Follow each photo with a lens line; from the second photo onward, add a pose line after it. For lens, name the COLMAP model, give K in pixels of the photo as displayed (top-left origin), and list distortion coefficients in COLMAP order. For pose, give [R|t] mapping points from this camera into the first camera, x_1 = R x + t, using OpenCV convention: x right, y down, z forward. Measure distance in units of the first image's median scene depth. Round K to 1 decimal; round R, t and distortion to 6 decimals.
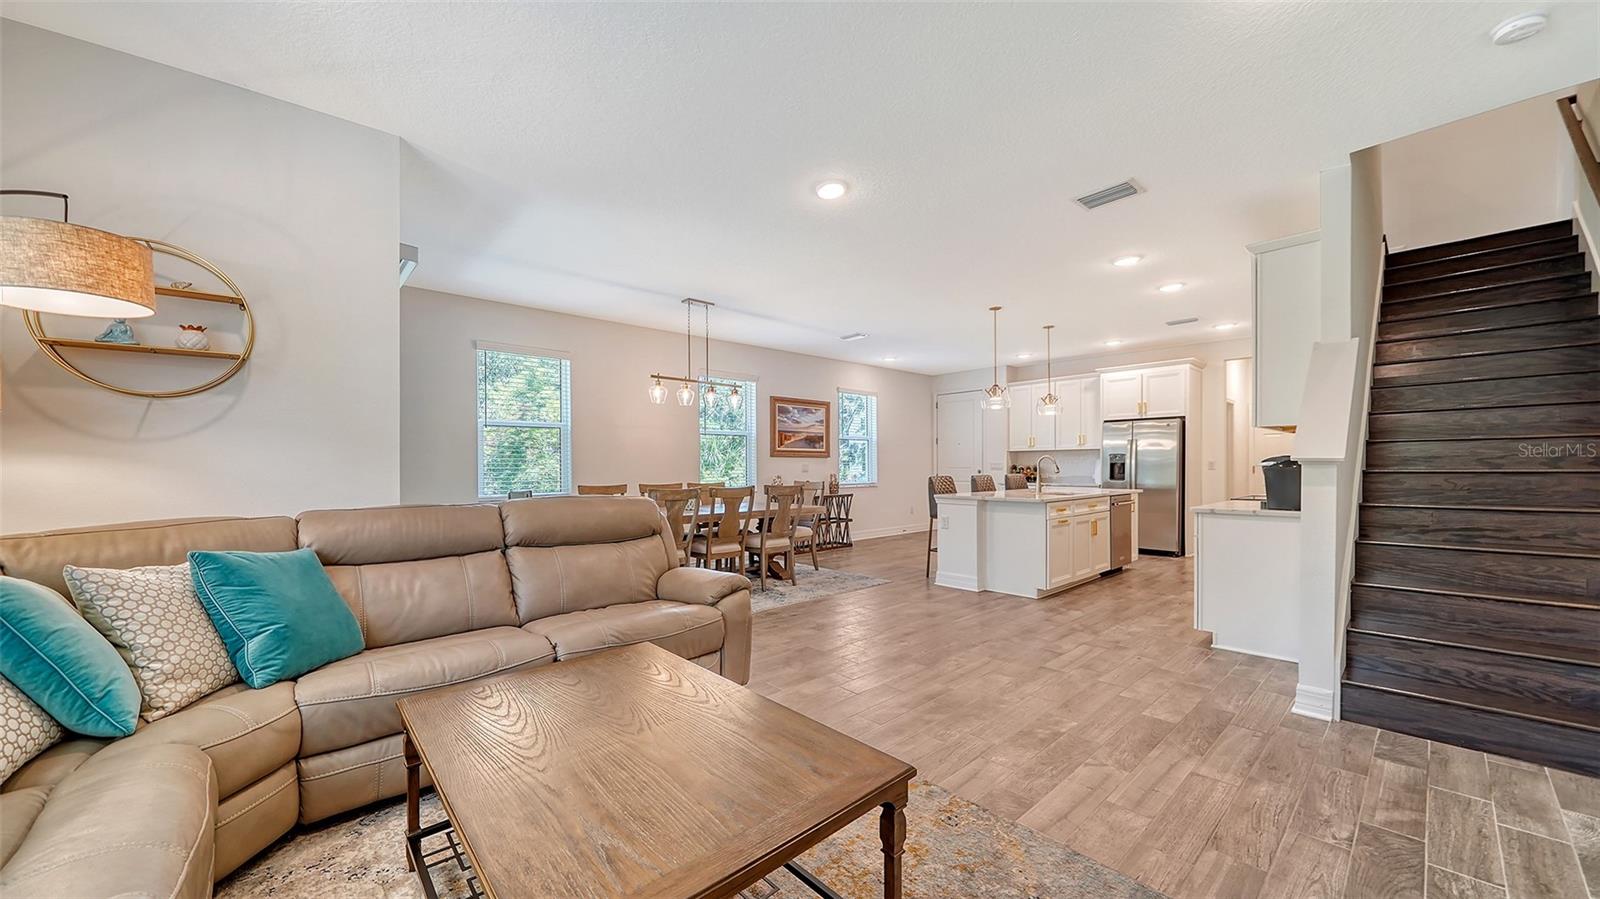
lens RADIAL K [[581.2, 0, 799.1], [0, 581.2, 465.0], [0, 0, 1]] dist [0.001617, 0.000250]
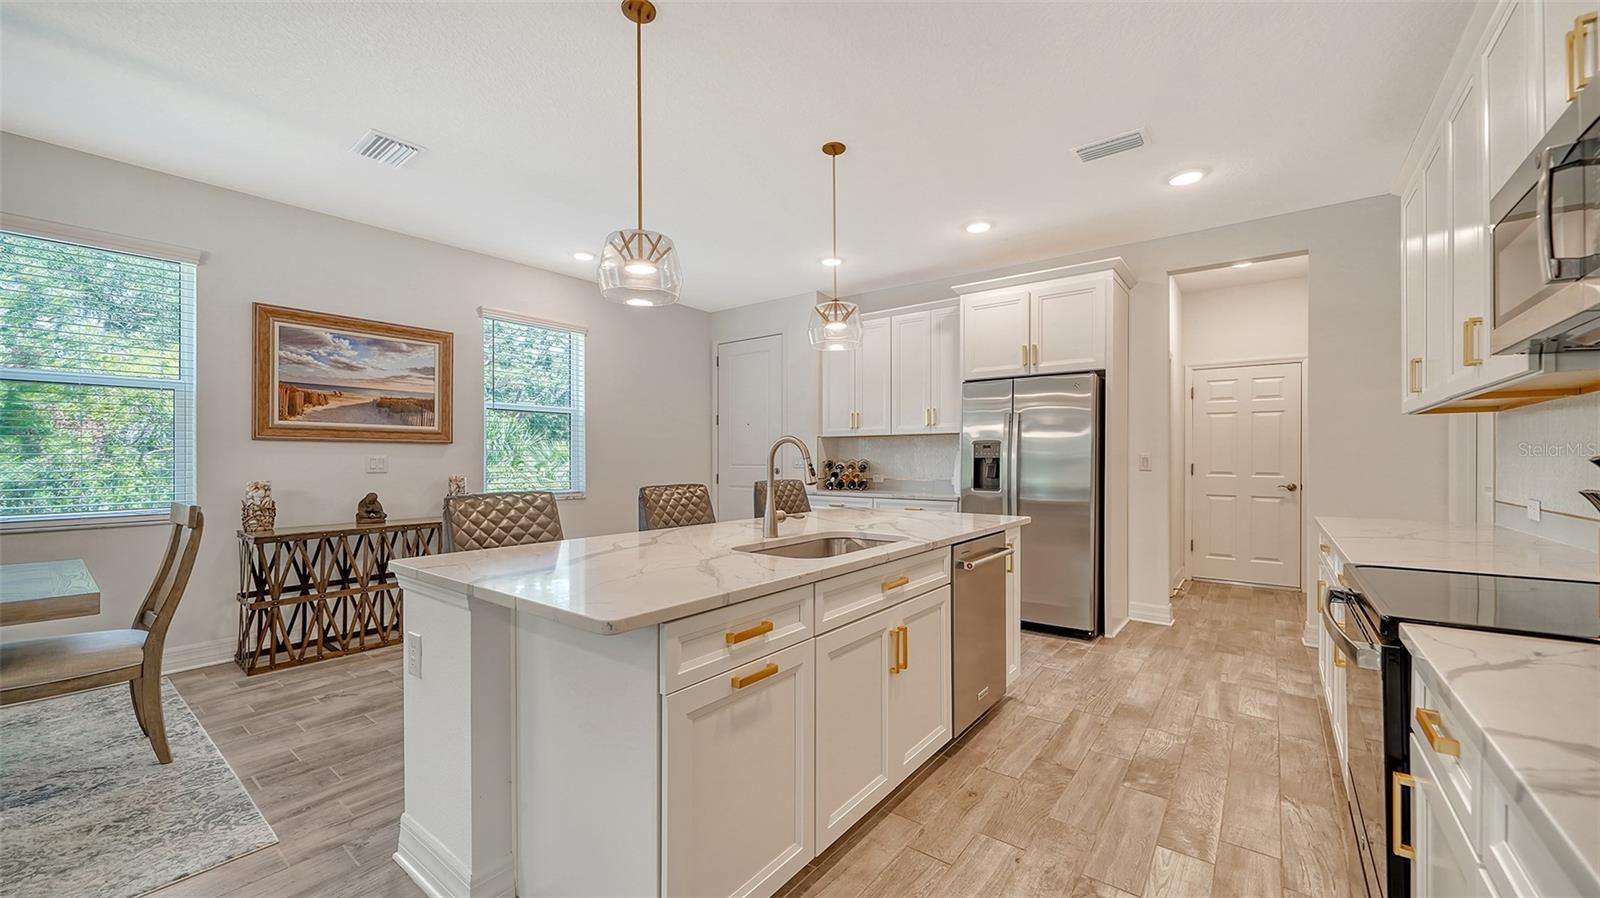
lens RADIAL K [[607.8, 0, 797.7], [0, 607.8, 455.8], [0, 0, 1]] dist [-0.006711, -0.000167]
pose [[0.985594, 0.005423, 0.169043, 0.289126], [-0.004657, 0.999977, -0.004928, -0.002006], [-0.169066, 0.004070, 0.985596, 0.491690]]
